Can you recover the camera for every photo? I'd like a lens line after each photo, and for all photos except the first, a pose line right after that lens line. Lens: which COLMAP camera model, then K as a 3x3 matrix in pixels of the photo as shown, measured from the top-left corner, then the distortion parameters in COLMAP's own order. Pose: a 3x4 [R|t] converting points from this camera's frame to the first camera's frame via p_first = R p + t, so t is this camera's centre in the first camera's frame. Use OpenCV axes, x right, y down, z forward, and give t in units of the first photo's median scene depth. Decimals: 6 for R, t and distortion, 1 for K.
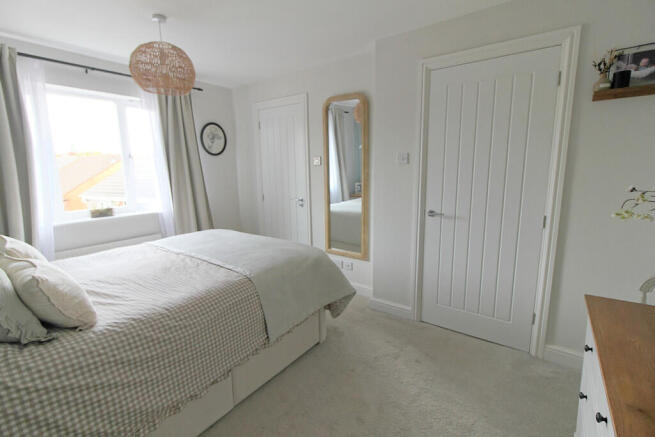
lens RADIAL K [[302.6, 0, 331.3], [0, 302.6, 217.8], [0, 0, 1]] dist [0.012951, -0.001149]
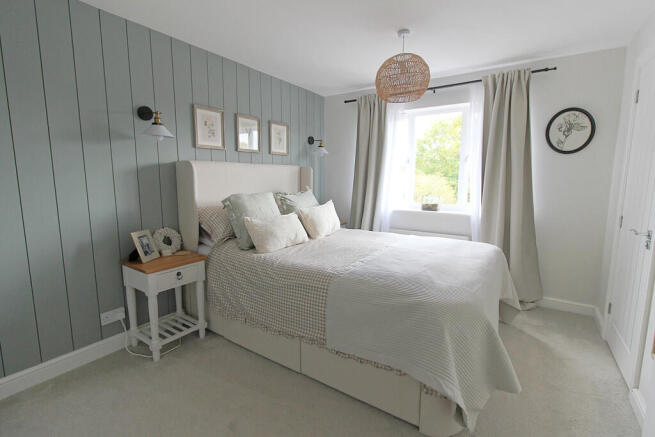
lens RADIAL K [[302.6, 0, 331.8], [0, 302.6, 216.5], [0, 0, 1]] dist [0.012951, -0.001149]
pose [[0.061351, 0.148596, -0.986993, 0.403878], [-0.178840, 0.974489, 0.135597, -0.071403], [0.981963, 0.168195, 0.086361, 0.511529]]
